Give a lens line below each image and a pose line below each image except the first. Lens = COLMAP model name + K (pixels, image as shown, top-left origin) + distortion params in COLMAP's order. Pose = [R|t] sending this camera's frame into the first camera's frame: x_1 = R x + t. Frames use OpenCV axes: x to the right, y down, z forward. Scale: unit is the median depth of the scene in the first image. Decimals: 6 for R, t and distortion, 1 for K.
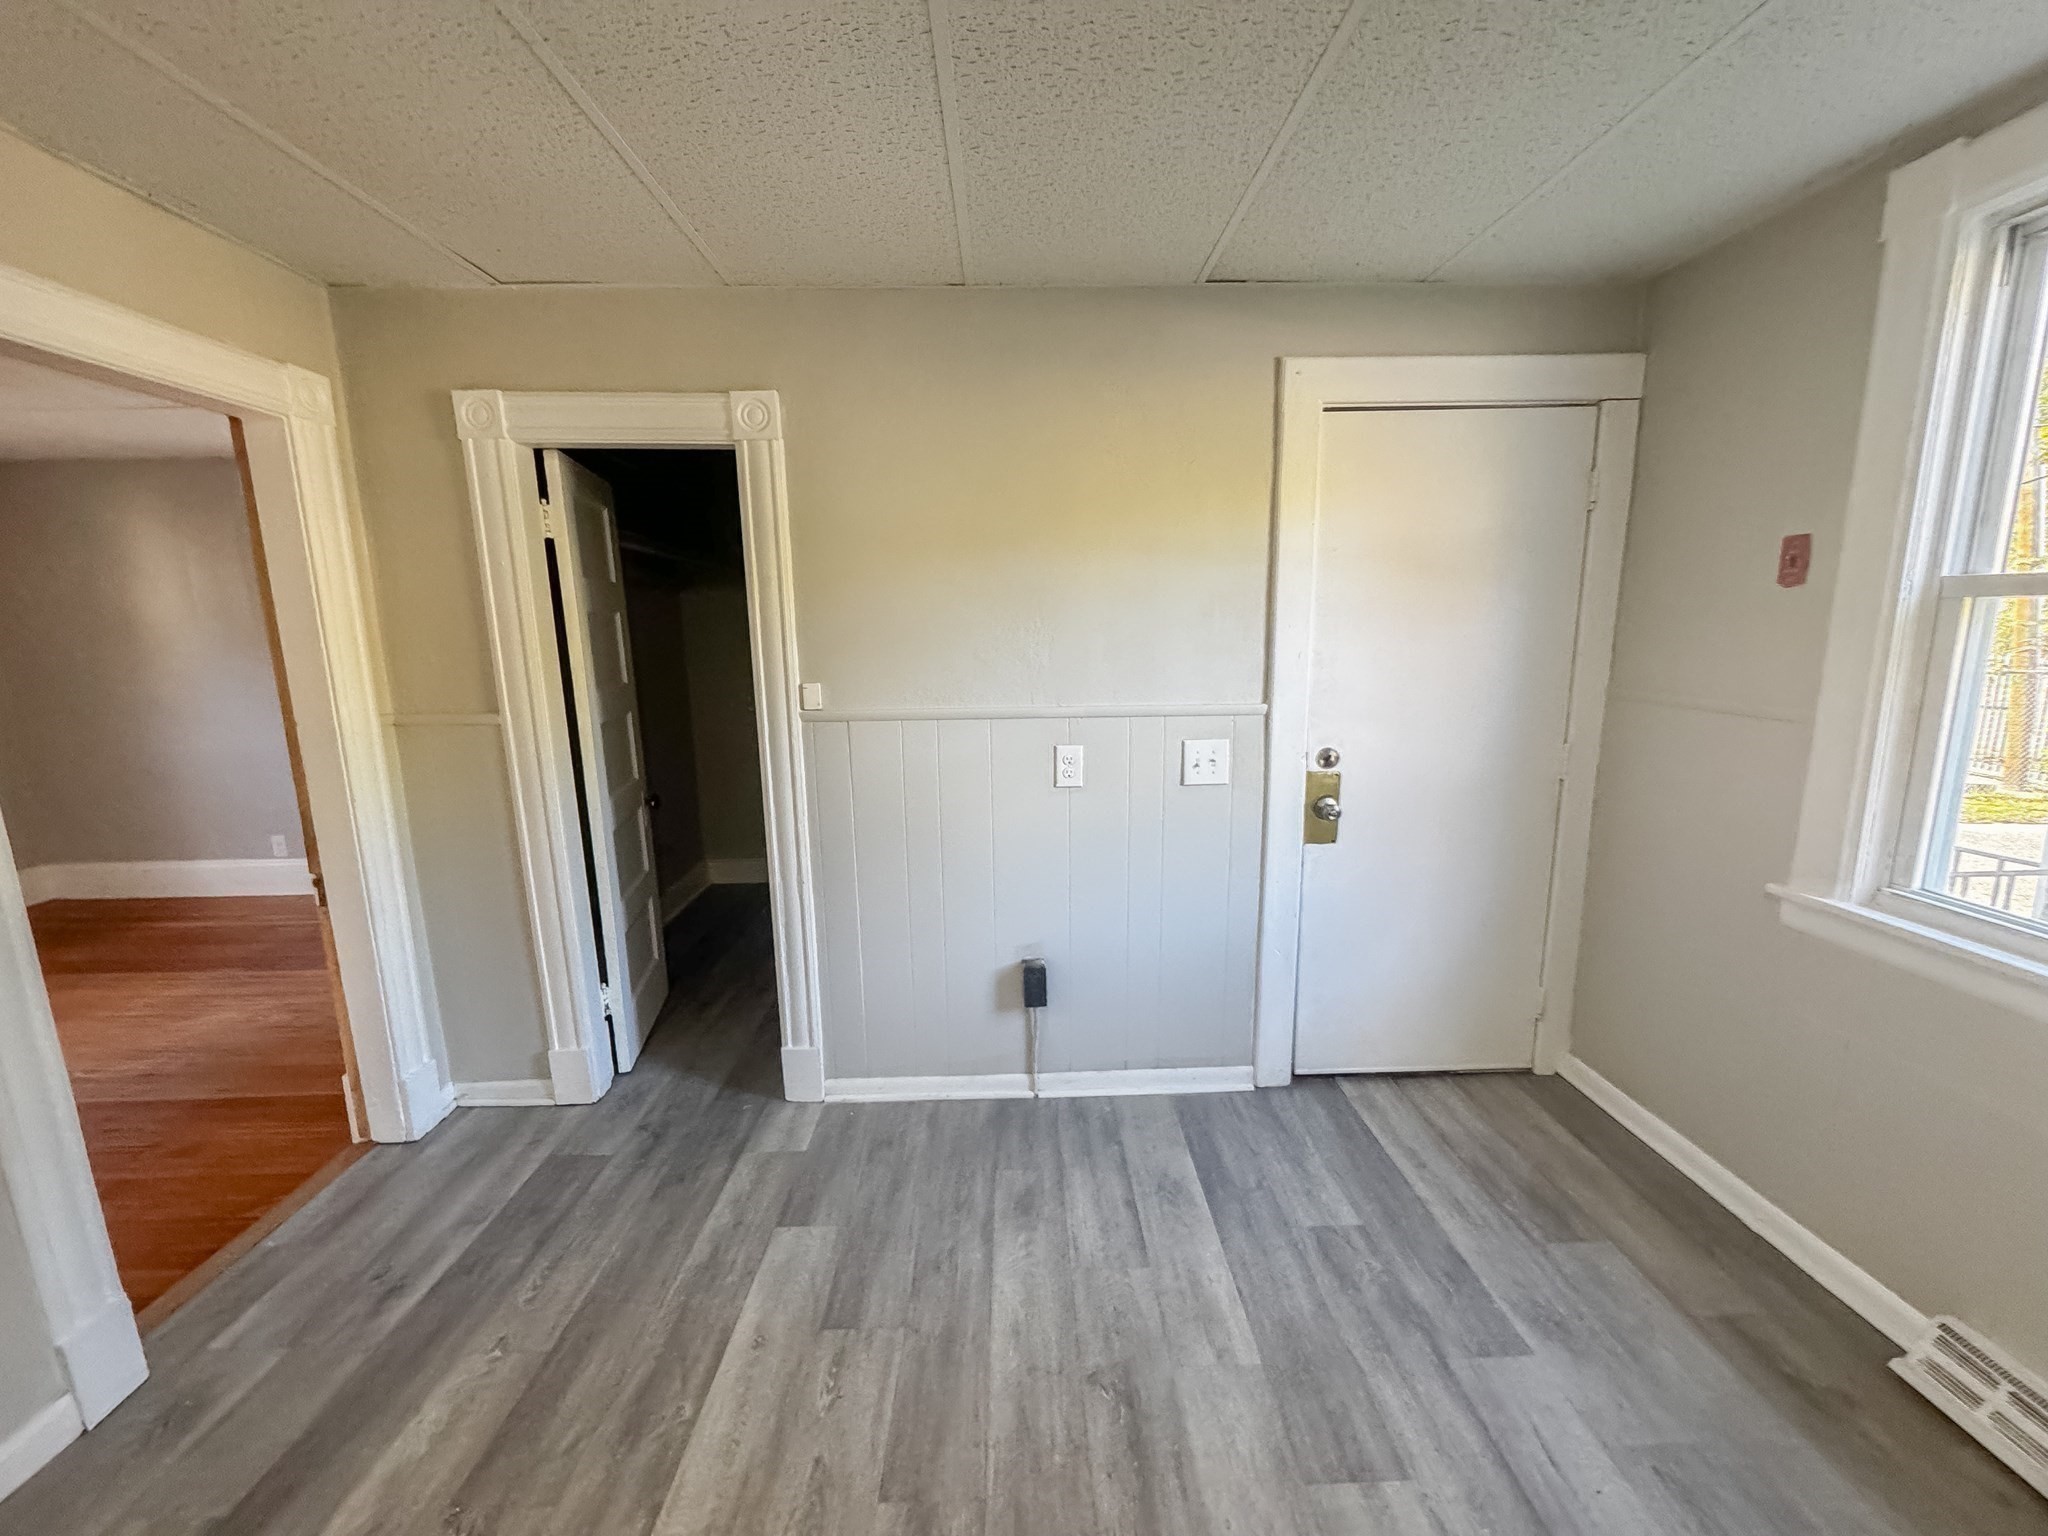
lens RADIAL K [[814.8, 0, 1025.4], [0, 814.8, 770.2], [0, 0, 1]] dist [-0.003552, -0.000228]
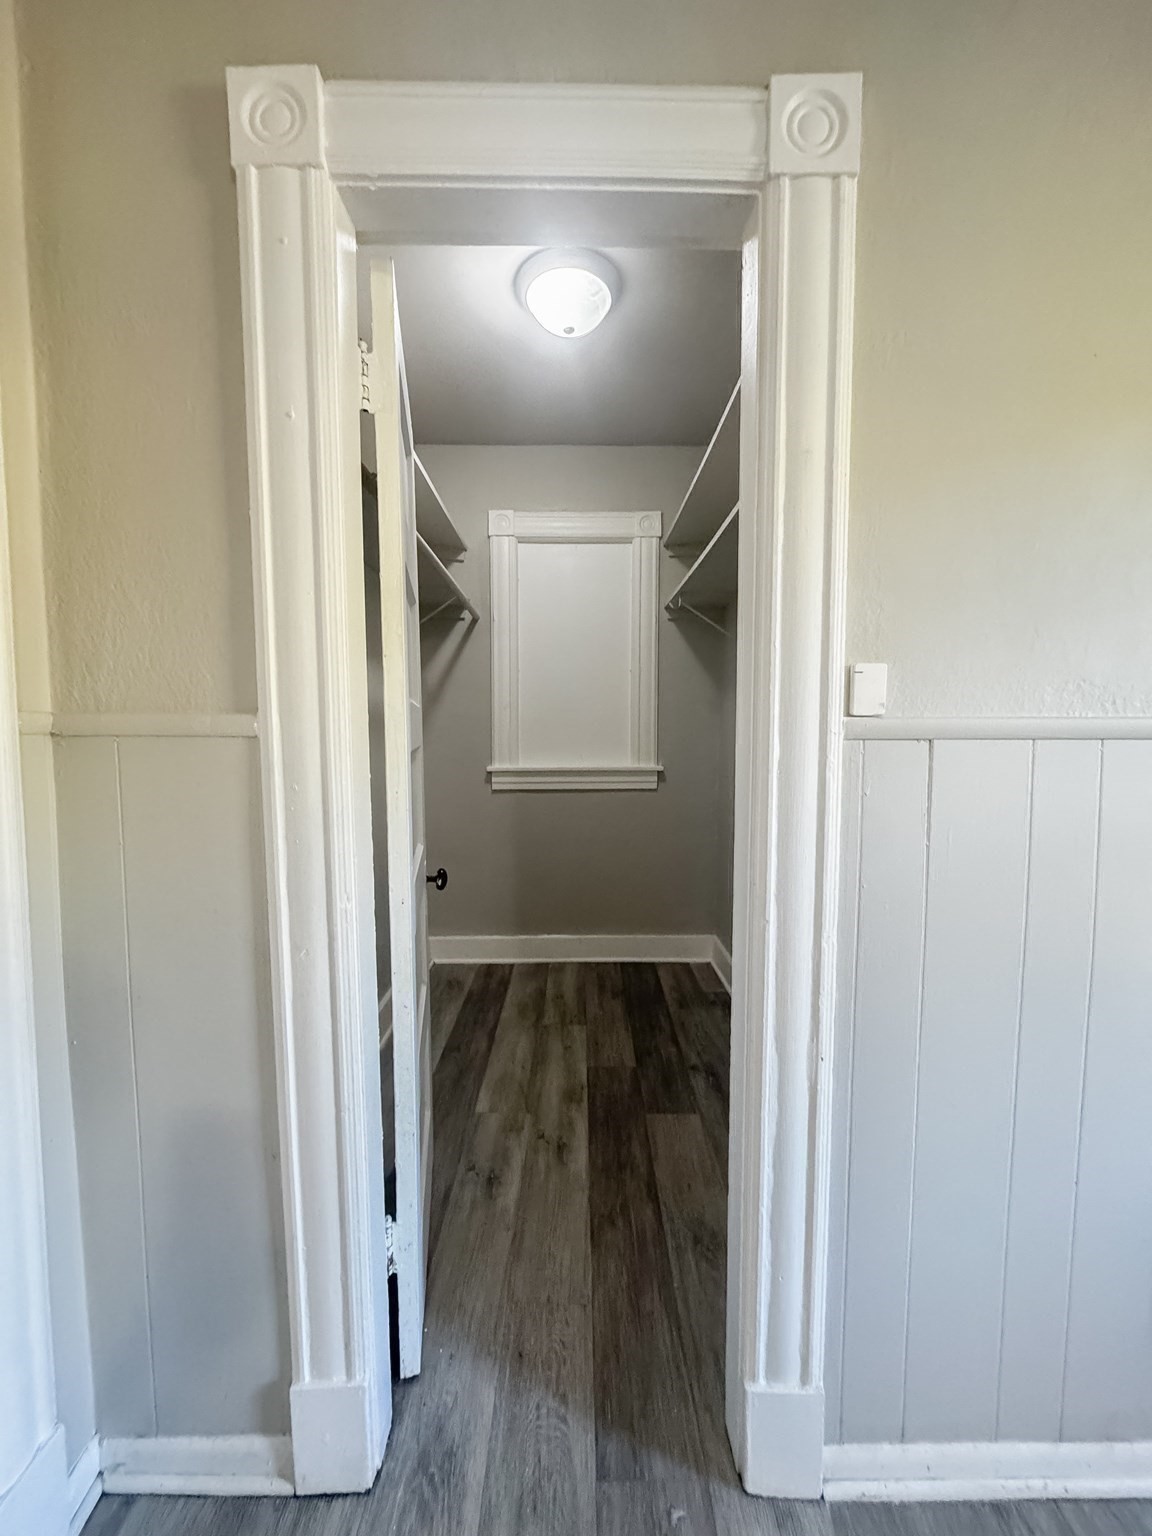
lens RADIAL K [[601.2, 0, 576.0], [0, 601.2, 768.0], [0, 0, 1]] dist [-0.003078, -0.000215]
pose [[0.999758, 0.013037, -0.017692, -0.459899], [-0.015071, 0.992638, -0.120174, 0.006306], [0.015995, 0.120412, 0.992595, 0.663170]]
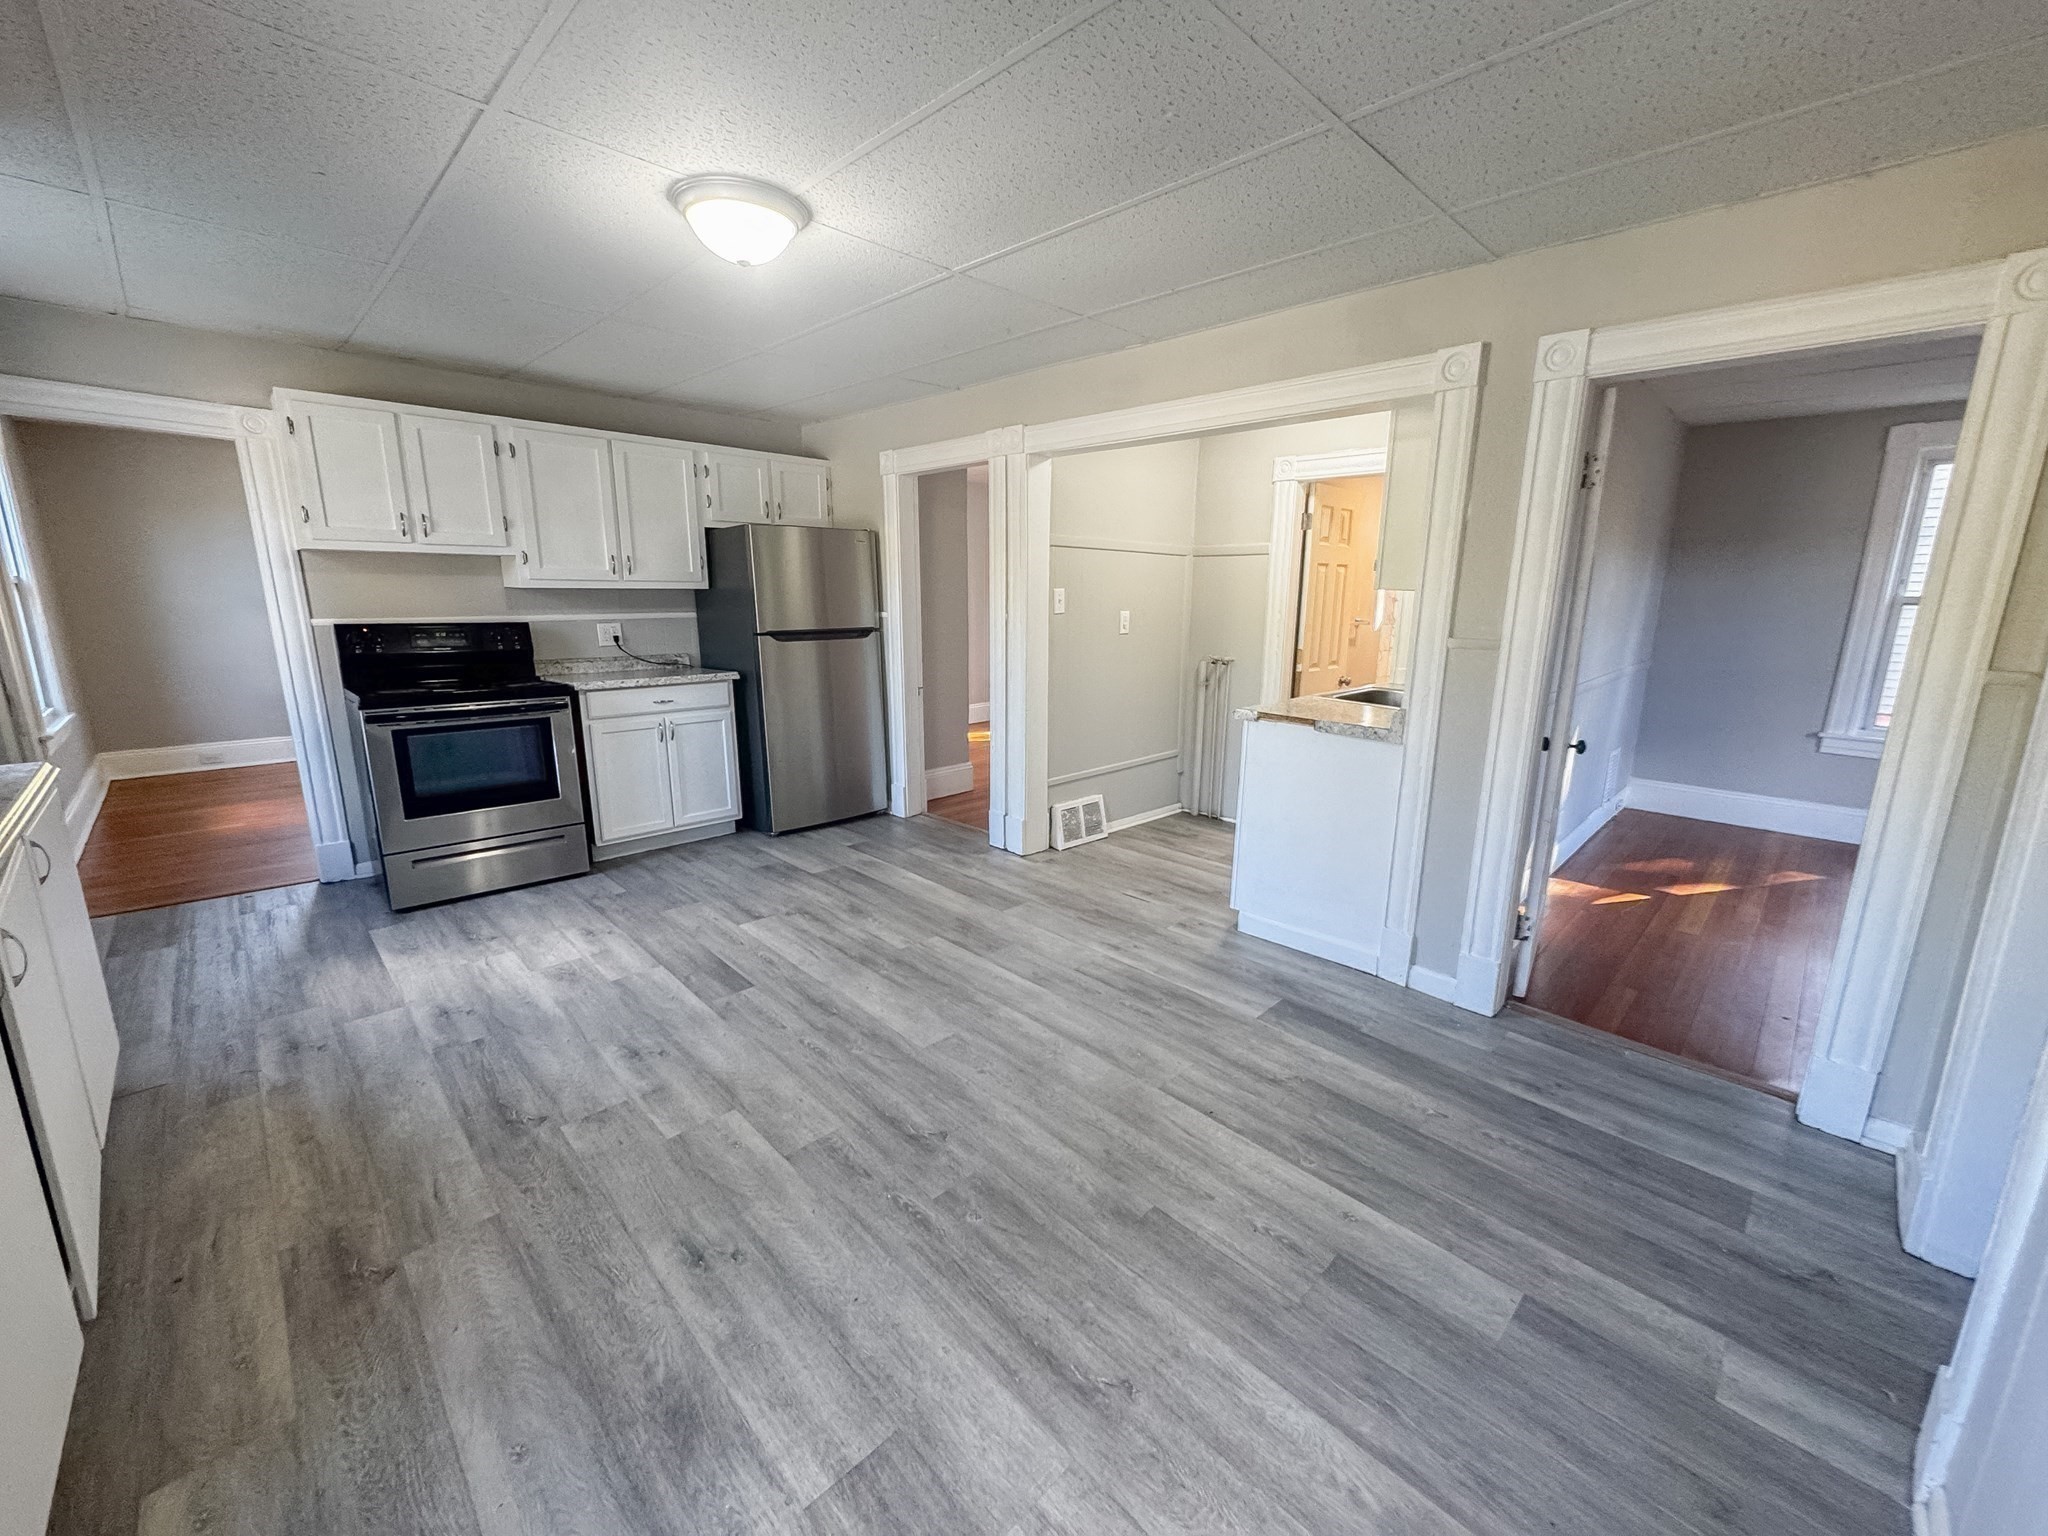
lens RADIAL K [[814.8, 0, 1025.4], [0, 814.8, 770.2], [0, 0, 1]] dist [-0.003552, -0.000228]
pose [[-0.725004, 0.161300, -0.669591, 0.479499], [-0.120637, 0.927421, 0.354029, -0.148086], [0.678098, 0.337450, -0.652925, 0.924649]]
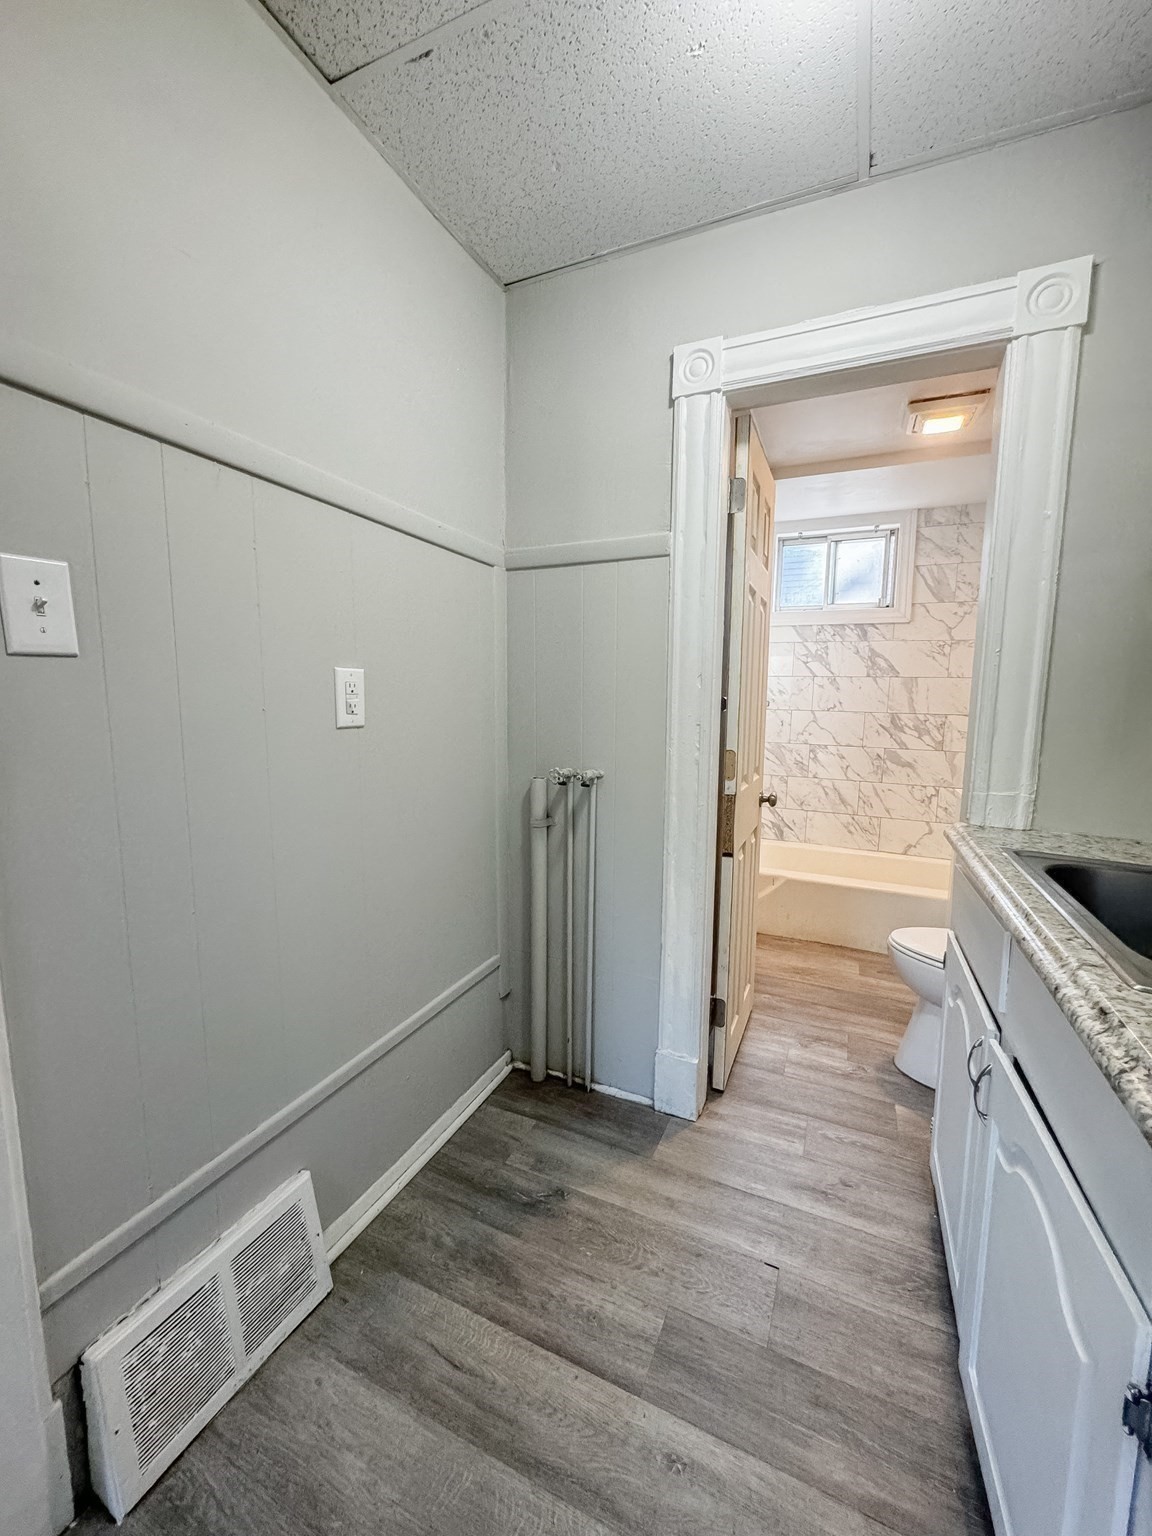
lens RADIAL K [[608.4, 0, 576.0], [0, 608.4, 768.0], [0, 0, 1]] dist [-0.001173, -0.000014]
pose [[-0.438987, 0.119356, -0.890530, -0.698781], [-0.164008, 0.963841, 0.210029, 0.108991], [0.883398, 0.238254, -0.403538, 0.074636]]
